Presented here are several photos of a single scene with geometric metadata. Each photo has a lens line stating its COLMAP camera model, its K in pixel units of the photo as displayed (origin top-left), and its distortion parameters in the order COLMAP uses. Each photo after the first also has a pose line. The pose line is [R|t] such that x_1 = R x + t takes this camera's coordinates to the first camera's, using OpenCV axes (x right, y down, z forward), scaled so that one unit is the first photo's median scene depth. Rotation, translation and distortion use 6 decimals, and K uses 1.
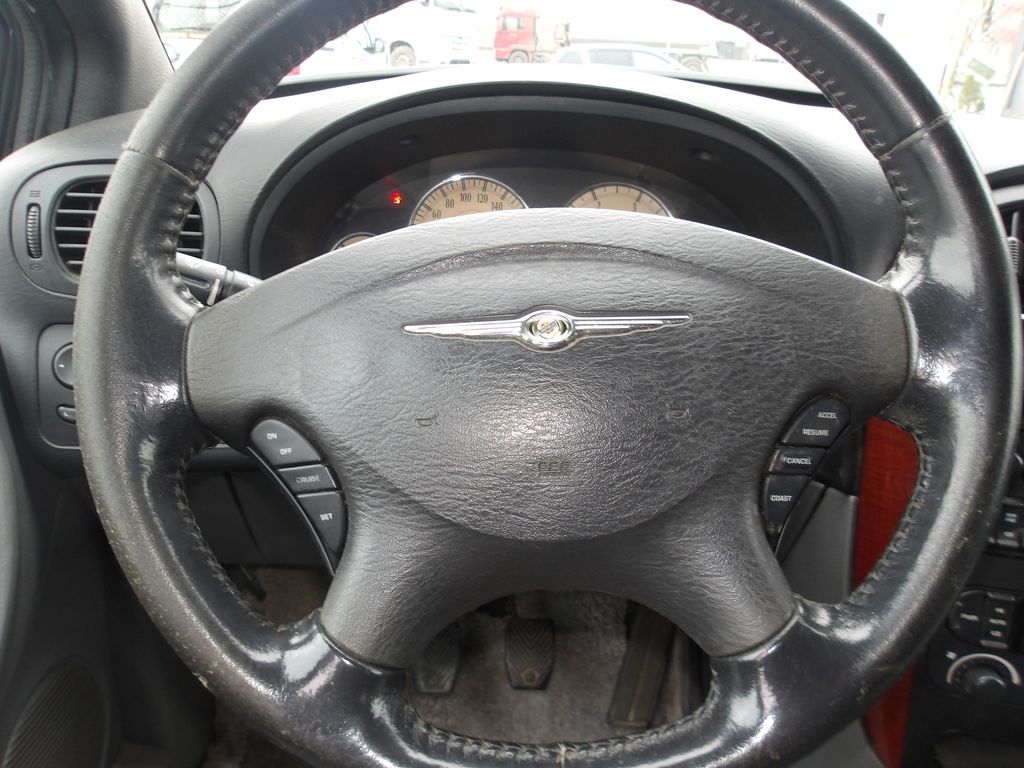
lens RADIAL K [[816.4, 0, 510.4], [0, 816.4, 392.4], [0, 0, 1]] dist [-0.002173, 0.004976]
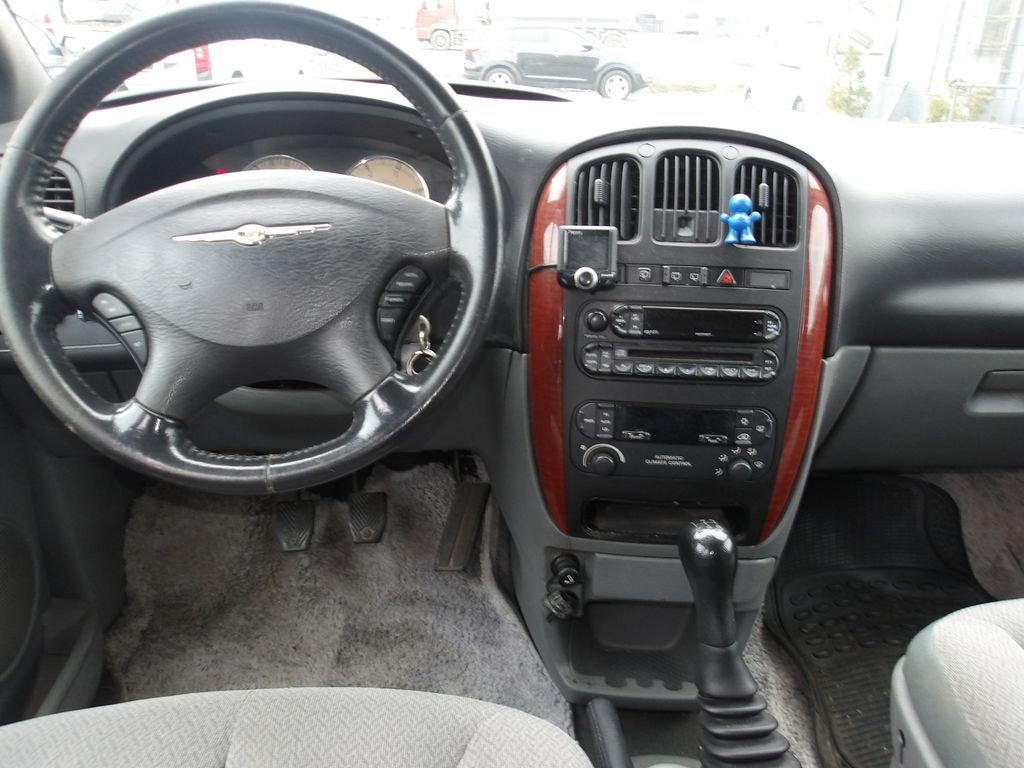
lens RADIAL K [[808.0, 0, 512.0], [0, 808.0, 384.0], [0, 0, 1]] dist [-0.011249, 0.006678]
pose [[0.995005, -0.062581, 0.077776, 0.451100], [0.061252, 0.997935, 0.019361, 0.250769], [-0.078827, -0.014500, 0.996783, -0.844605]]
